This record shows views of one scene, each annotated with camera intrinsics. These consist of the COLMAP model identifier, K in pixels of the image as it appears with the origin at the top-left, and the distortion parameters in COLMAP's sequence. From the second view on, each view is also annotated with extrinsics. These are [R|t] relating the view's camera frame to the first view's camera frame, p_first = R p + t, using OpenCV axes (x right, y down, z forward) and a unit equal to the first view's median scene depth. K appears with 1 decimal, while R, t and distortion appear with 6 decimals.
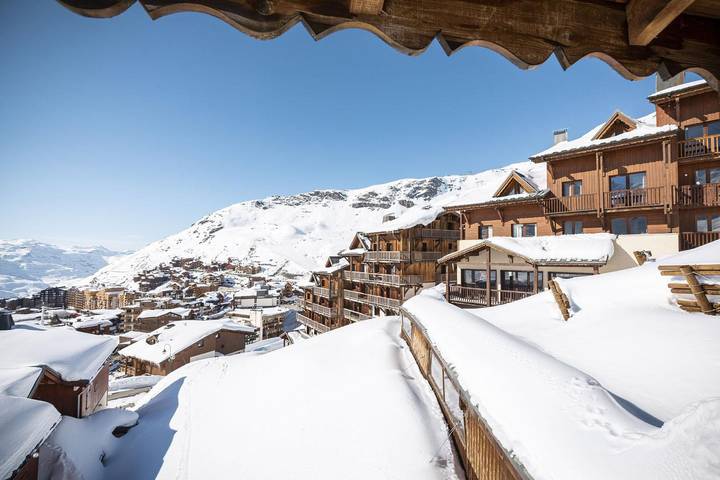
lens RADIAL K [[313.0, 0, 361.2], [0, 313.0, 239.5], [0, 0, 1]] dist [-0.000219, 0.000117]
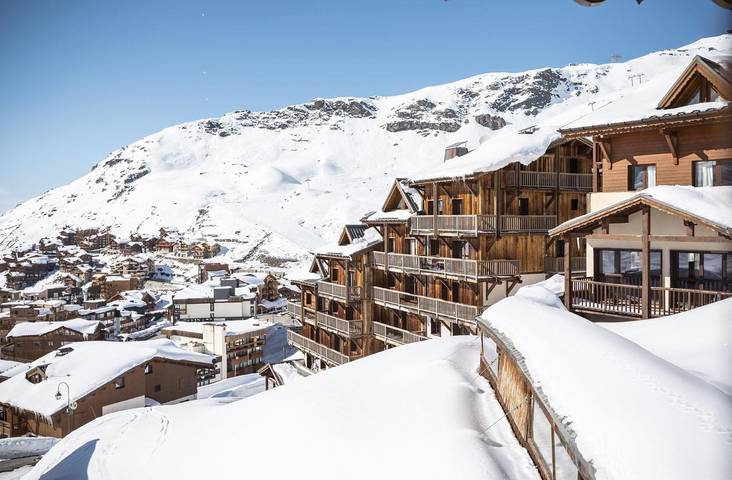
lens RADIAL K [[295.8, 0, 369.9], [0, 295.8, 221.4], [0, 0, 1]] dist [-0.003151, -0.000589]
pose [[0.995528, -0.014841, -0.093298, -0.012412], [0.012280, 0.999533, -0.027968, 0.062259], [0.093670, 0.026697, 0.995245, 0.494659]]
